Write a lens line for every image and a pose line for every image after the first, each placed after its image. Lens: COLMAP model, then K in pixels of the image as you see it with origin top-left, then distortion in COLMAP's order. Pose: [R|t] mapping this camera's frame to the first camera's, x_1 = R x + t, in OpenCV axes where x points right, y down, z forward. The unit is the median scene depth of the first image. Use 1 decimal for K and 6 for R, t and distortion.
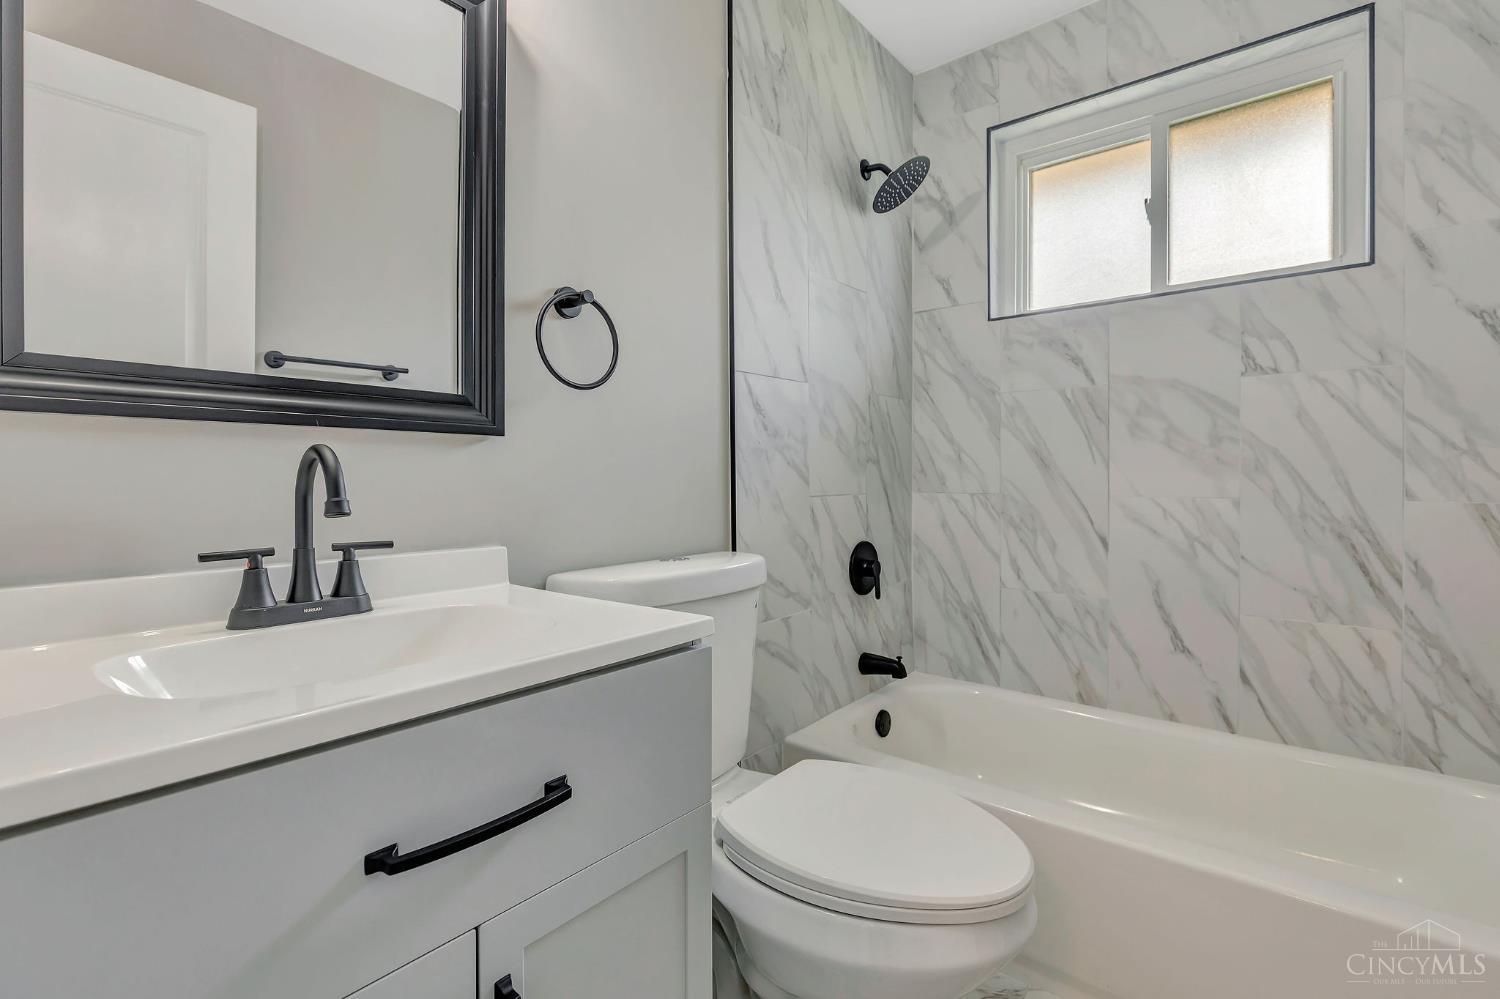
lens RADIAL K [[685.6, 0, 757.3], [0, 685.6, 501.2], [0, 0, 1]] dist [-0.000488, -0.000295]
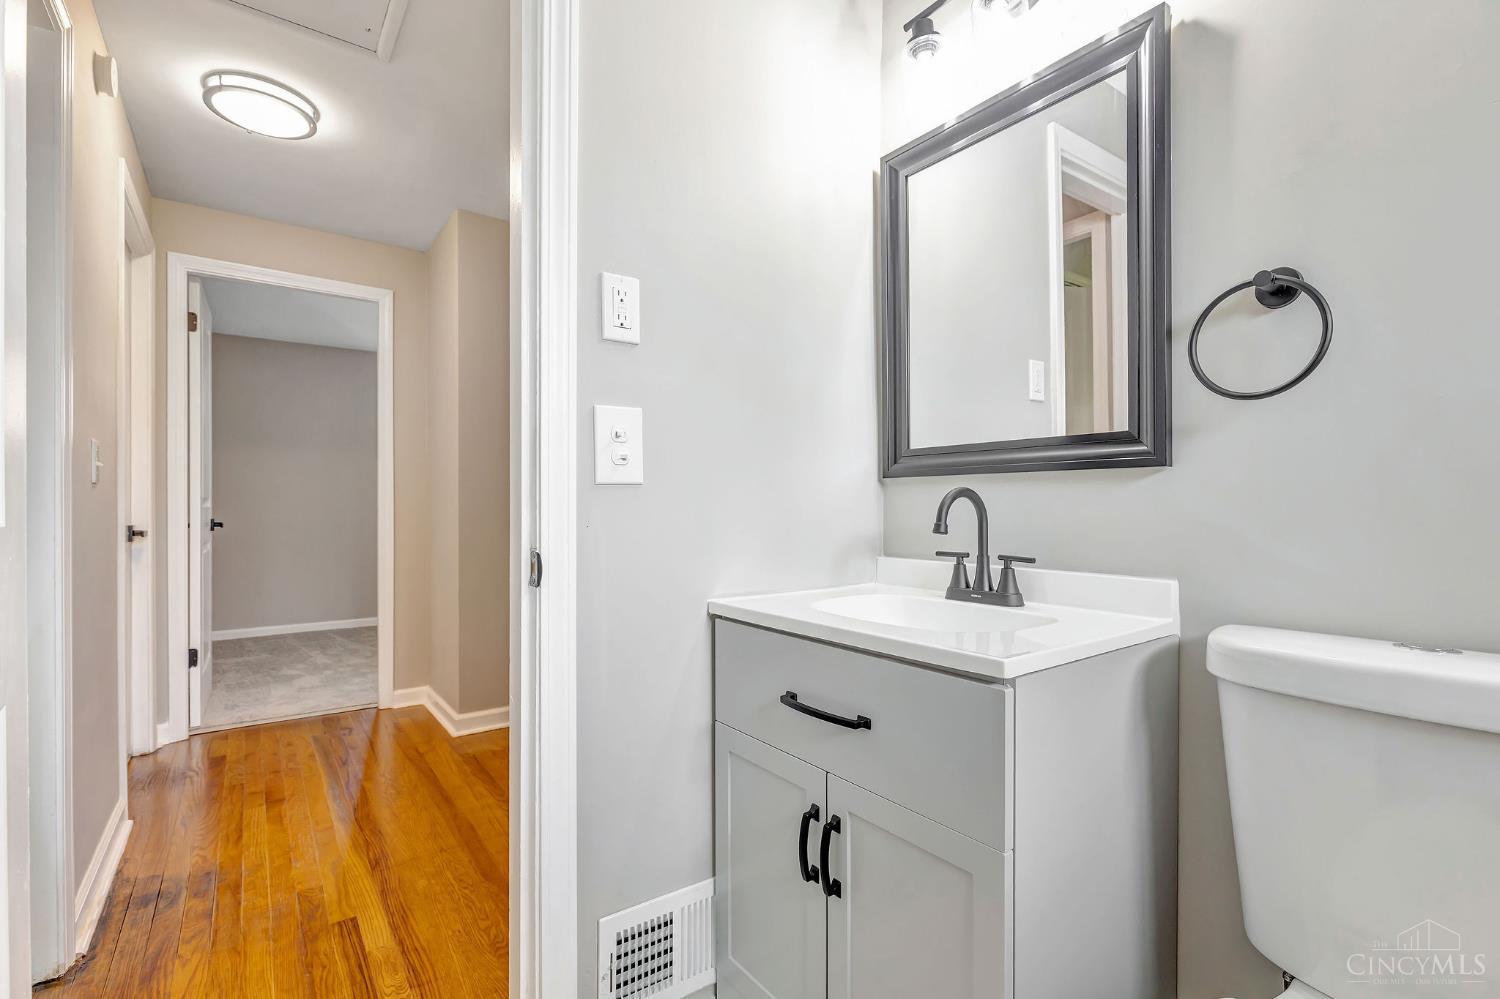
lens RADIAL K [[685.6, 0, 757.3], [0, 685.6, 501.2], [0, 0, 1]] dist [-0.000488, -0.000295]
pose [[-0.241479, -0.004608, -0.970395, 0.874210], [-0.035025, 0.999379, 0.003970, -0.036640], [0.969774, 0.034947, -0.241490, 0.832573]]
